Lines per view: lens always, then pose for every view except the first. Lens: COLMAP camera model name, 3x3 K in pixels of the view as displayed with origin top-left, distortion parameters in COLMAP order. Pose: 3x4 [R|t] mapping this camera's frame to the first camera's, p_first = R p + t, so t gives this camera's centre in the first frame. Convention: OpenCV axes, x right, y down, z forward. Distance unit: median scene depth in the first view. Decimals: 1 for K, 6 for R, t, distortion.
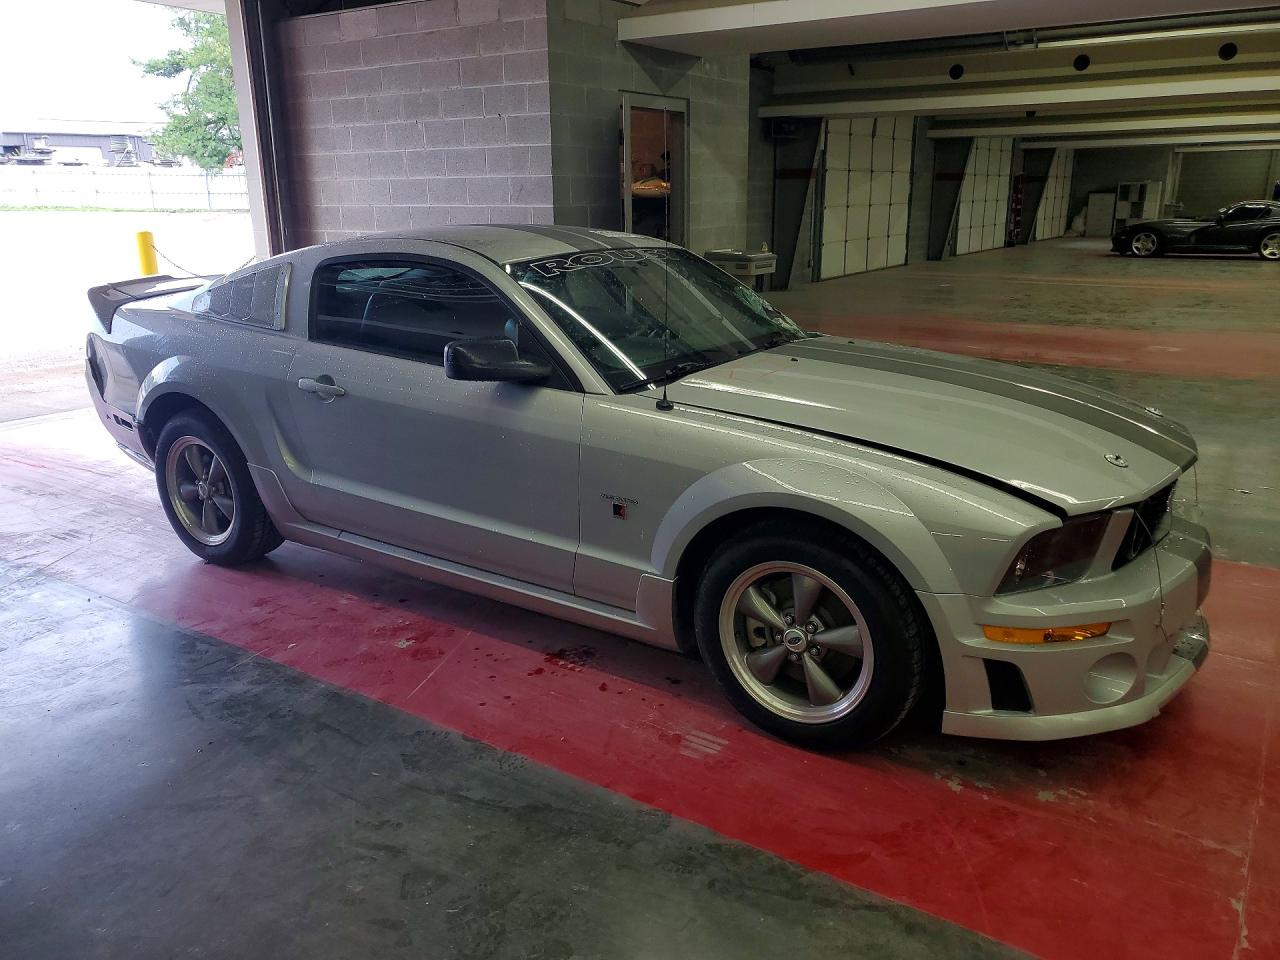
lens RADIAL K [[992.5, 0, 640.0], [0, 992.5, 480.0], [0, 0, 1]] dist [0.028619, 0.003408]
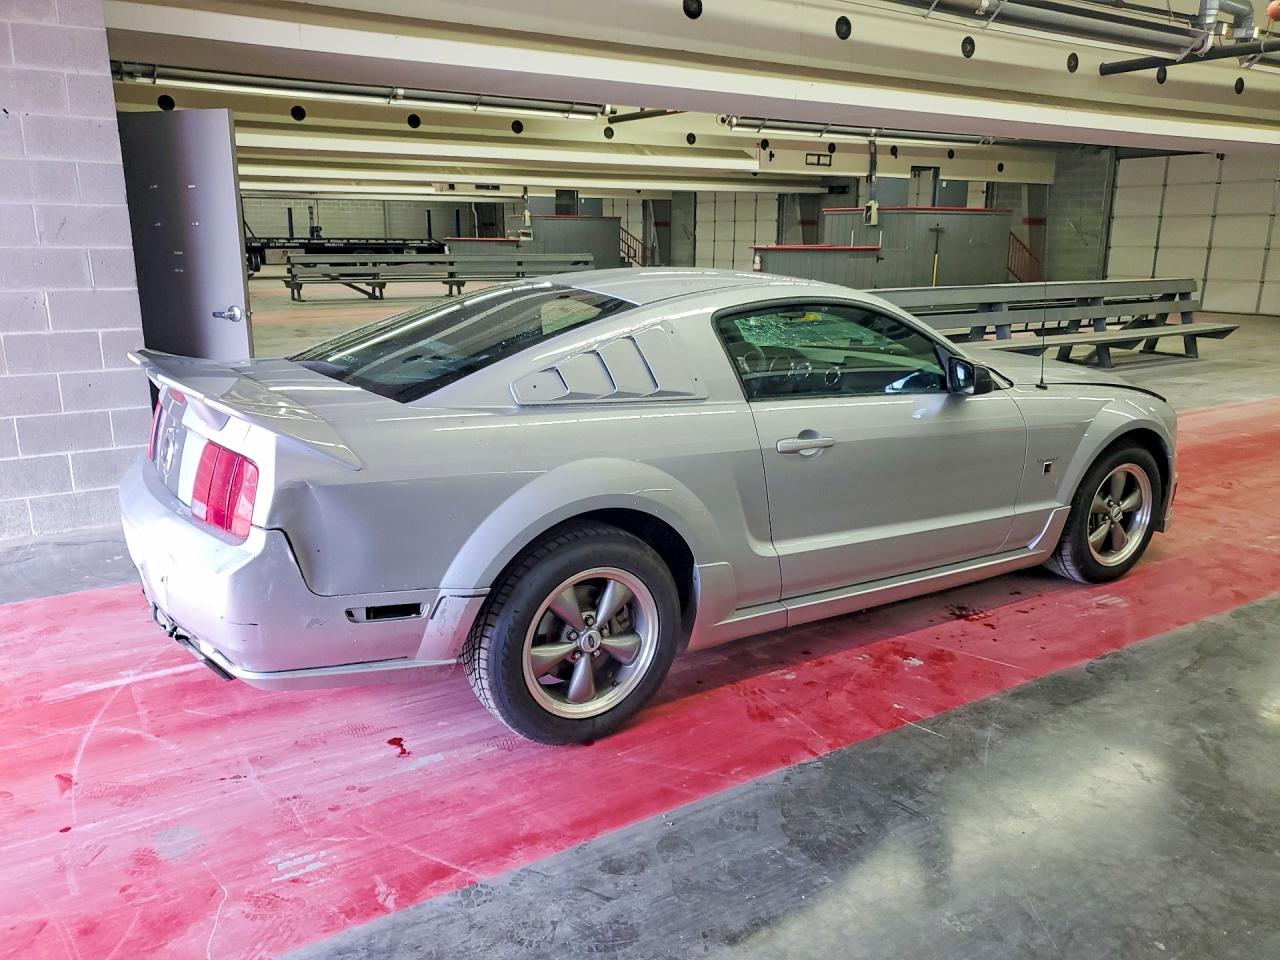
lens RADIAL K [[1040.4, 0, 640.0], [0, 1040.4, 480.0], [0, 0, 1]] dist [0.013082, 0.002580]
pose [[0.386093, -0.206115, 0.899138, -1.337327], [0.247467, 0.962132, 0.114292, -0.223020], [-0.888646, 0.178379, 0.422479, 0.787393]]
